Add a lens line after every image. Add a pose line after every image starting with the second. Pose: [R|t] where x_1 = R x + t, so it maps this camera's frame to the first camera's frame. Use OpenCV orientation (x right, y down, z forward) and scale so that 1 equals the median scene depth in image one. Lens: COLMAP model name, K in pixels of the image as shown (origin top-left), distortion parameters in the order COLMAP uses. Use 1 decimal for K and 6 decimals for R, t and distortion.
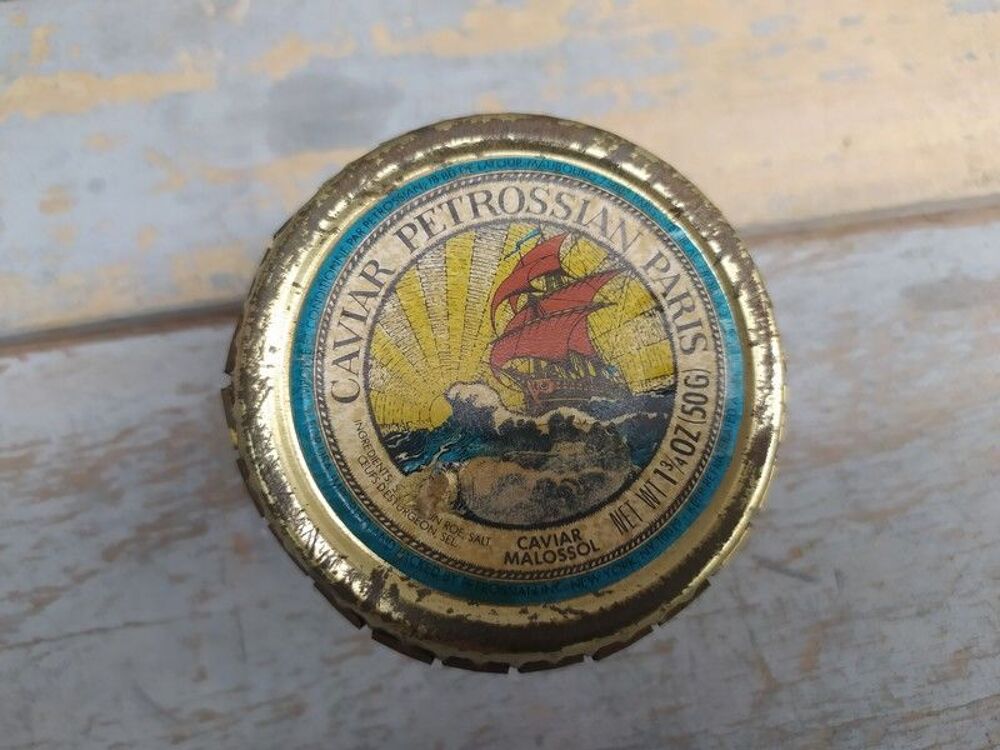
lens RADIAL K [[868.1, 0, 511.0], [0, 868.1, 353.3], [0, 0, 1]] dist [-0.008643, -0.102992]
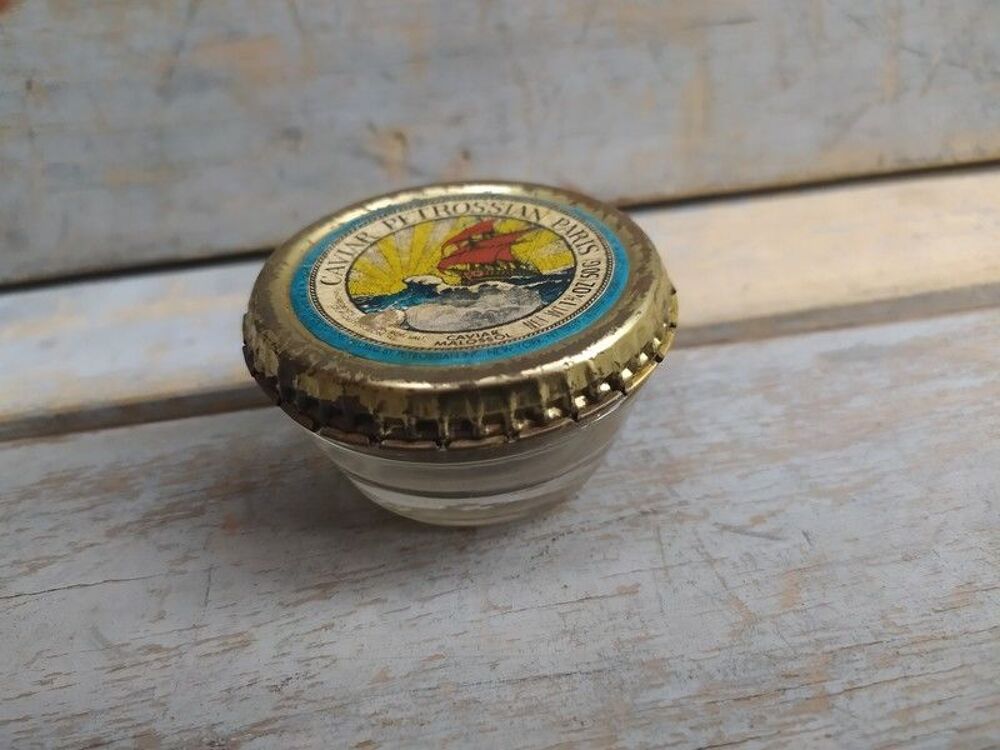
lens RADIAL K [[868.1, 0, 511.0], [0, 868.1, 353.3], [0, 0, 1]] dist [-0.008643, -0.102992]
pose [[0.991894, -0.088283, -0.091390, 0.164974], [-0.005871, 0.686621, -0.726992, 0.892228], [0.126931, 0.721636, 0.680537, 0.148875]]
